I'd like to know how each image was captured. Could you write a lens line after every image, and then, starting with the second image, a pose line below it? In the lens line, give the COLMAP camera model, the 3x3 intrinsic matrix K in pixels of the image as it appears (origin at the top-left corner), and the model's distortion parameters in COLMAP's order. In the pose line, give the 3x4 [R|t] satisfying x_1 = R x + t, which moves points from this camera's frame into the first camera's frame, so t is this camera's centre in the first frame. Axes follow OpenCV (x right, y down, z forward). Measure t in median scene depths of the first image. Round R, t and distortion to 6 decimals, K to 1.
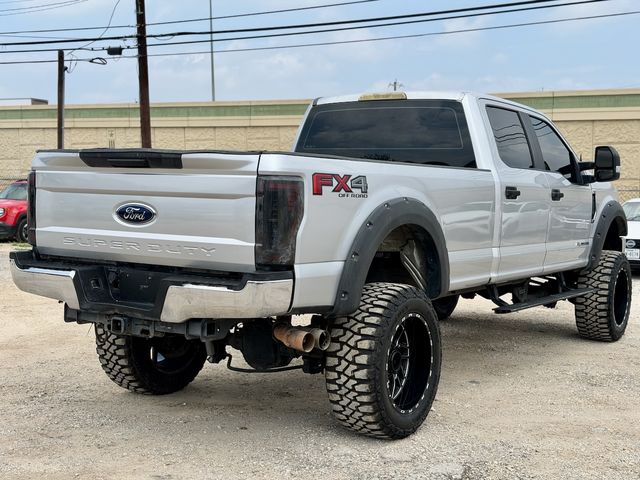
lens RADIAL K [[900.4, 0, 314.5], [0, 900.4, 250.1], [0, 0, 1]] dist [0.150709, 0.000000]
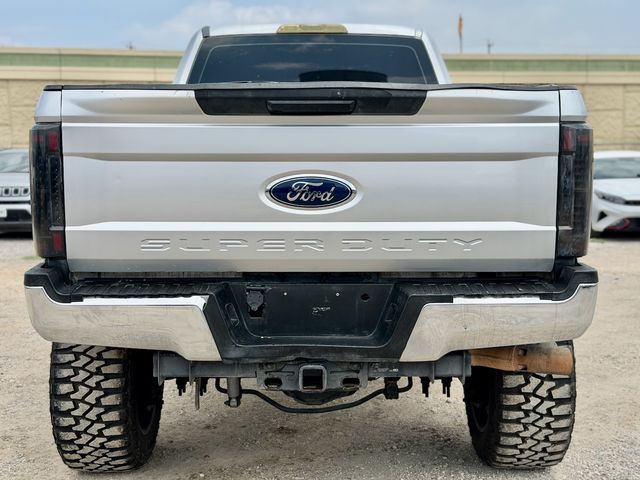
lens RADIAL K [[900.4, 0, 325.2], [0, 900.4, 238.3], [0, 0, 1]] dist [0.150709, 0.000000]
pose [[0.839198, -0.077021, 0.538344, -0.504801], [0.061243, 0.997008, 0.047173, -0.035914], [-0.540366, -0.006618, 0.841404, 0.473303]]
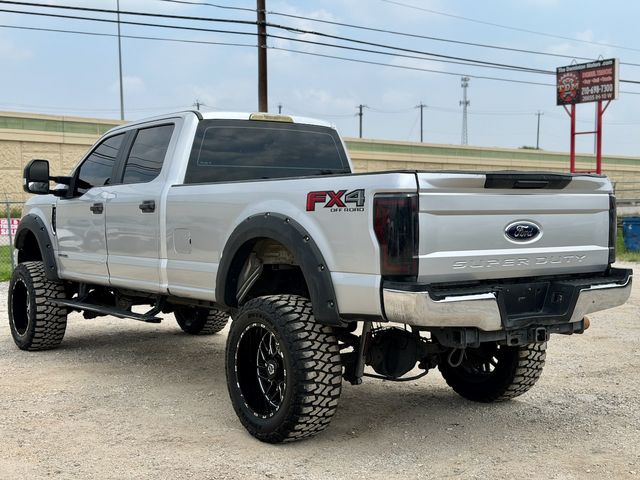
lens RADIAL K [[900.4, 0, 312.6], [0, 900.4, 220.8], [0, 0, 1]] dist [0.150709, 0.000000]
pose [[0.355354, -0.042330, 0.933773, -1.263383], [0.078594, 0.996790, 0.015277, -0.086345], [-0.931422, 0.067961, 0.357540, 0.824759]]
